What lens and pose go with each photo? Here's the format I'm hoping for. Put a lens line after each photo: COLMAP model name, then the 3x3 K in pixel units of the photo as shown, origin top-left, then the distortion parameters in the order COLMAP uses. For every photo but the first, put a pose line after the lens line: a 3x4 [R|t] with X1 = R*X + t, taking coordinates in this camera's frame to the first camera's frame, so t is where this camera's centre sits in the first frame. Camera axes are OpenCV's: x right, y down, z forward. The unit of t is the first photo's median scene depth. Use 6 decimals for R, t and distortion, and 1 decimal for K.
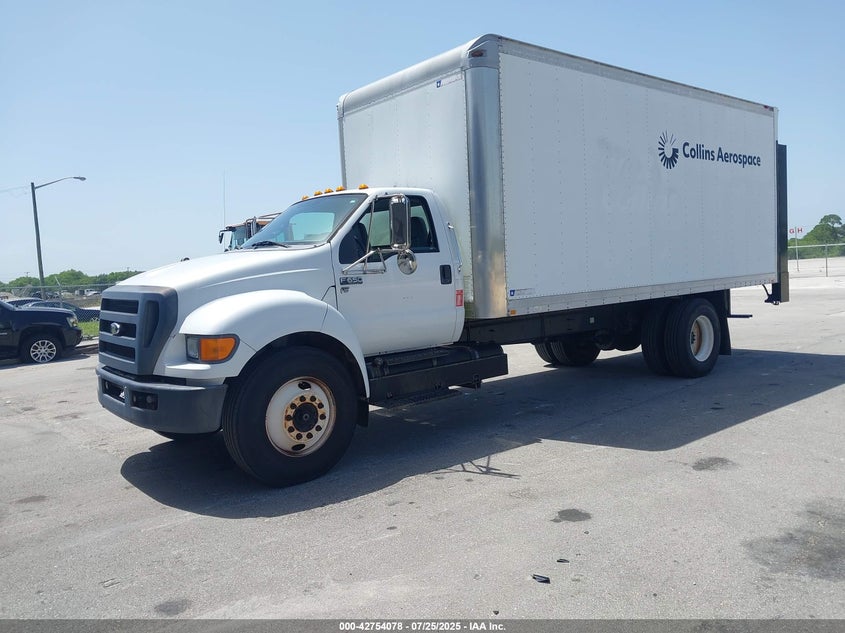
lens RADIAL K [[674.4, 0, 422.2], [0, 674.4, 317.5], [0, 0, 1]] dist [0.010649, 0.007151]
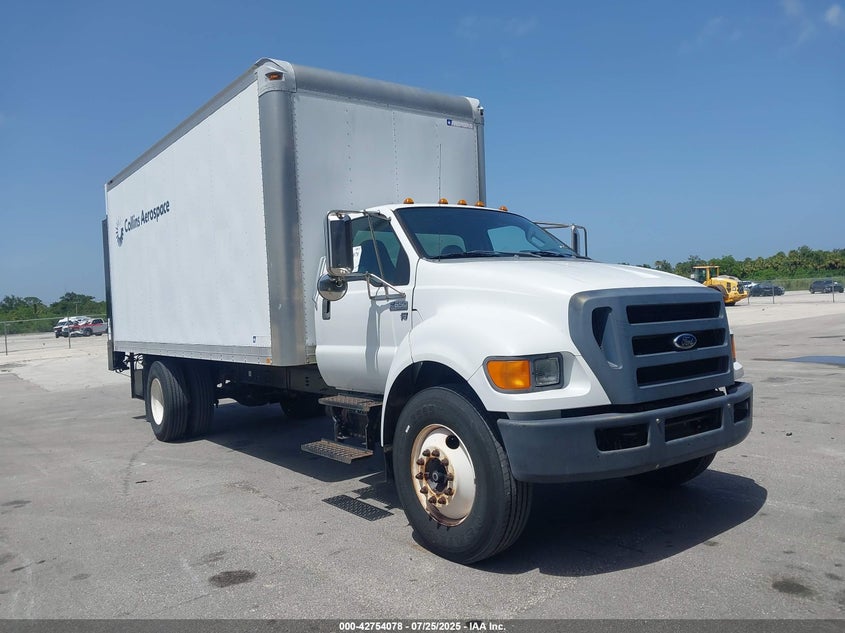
lens RADIAL K [[674.4, 0, 425.1], [0, 674.4, 319.1], [0, 0, 1]] dist [0.010649, 0.007151]
pose [[0.042387, 0.037714, 0.998389, -1.039342], [0.120890, 0.991752, -0.042596, -0.005015], [-0.991761, 0.122501, 0.037478, 1.070352]]
